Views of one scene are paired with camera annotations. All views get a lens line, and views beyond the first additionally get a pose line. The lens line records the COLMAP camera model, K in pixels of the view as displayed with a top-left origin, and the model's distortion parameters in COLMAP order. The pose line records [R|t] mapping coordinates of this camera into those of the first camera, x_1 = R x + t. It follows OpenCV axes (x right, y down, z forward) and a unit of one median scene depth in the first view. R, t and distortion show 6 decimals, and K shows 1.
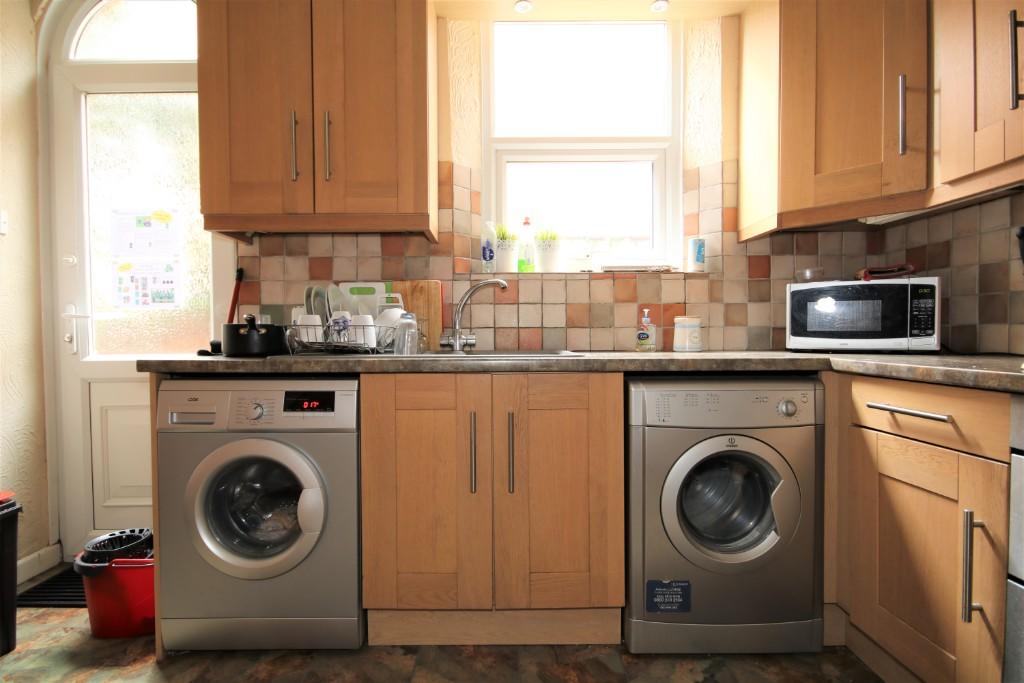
lens RADIAL K [[501.8, 0, 508.9], [0, 501.8, 341.5], [0, 0, 1]] dist [0.001230, -0.002643]
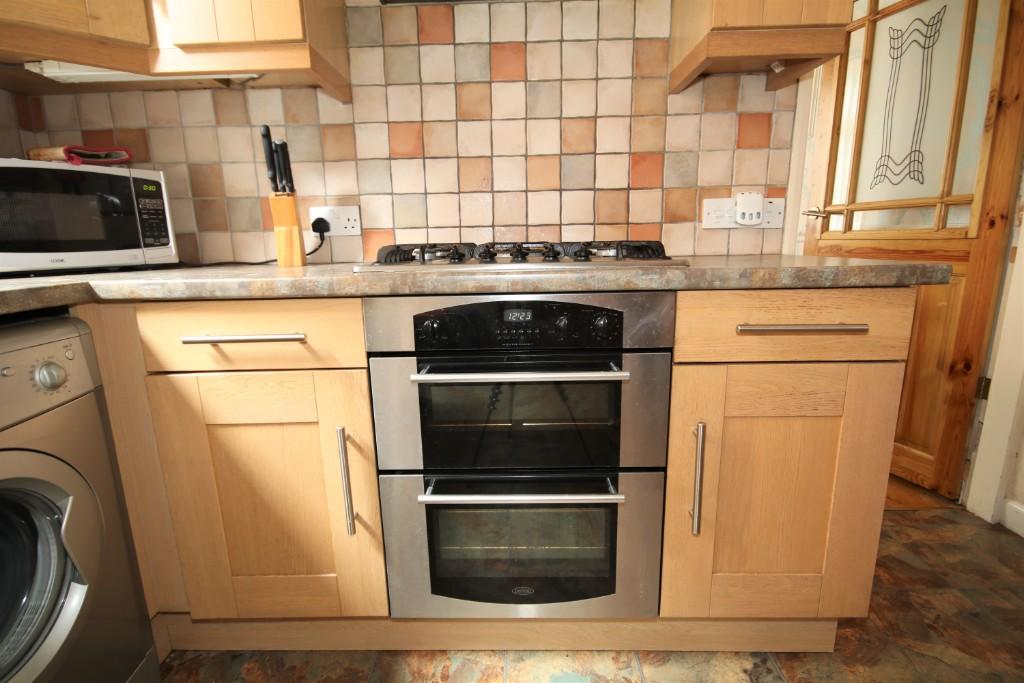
lens RADIAL K [[501.8, 0, 510.8], [0, 501.8, 344.4], [0, 0, 1]] dist [0.001230, -0.002643]
pose [[0.034343, -0.204186, 0.978330, 0.023528], [0.040522, 0.978386, 0.202775, 0.003626], [-0.998588, 0.032680, 0.041875, 0.444338]]
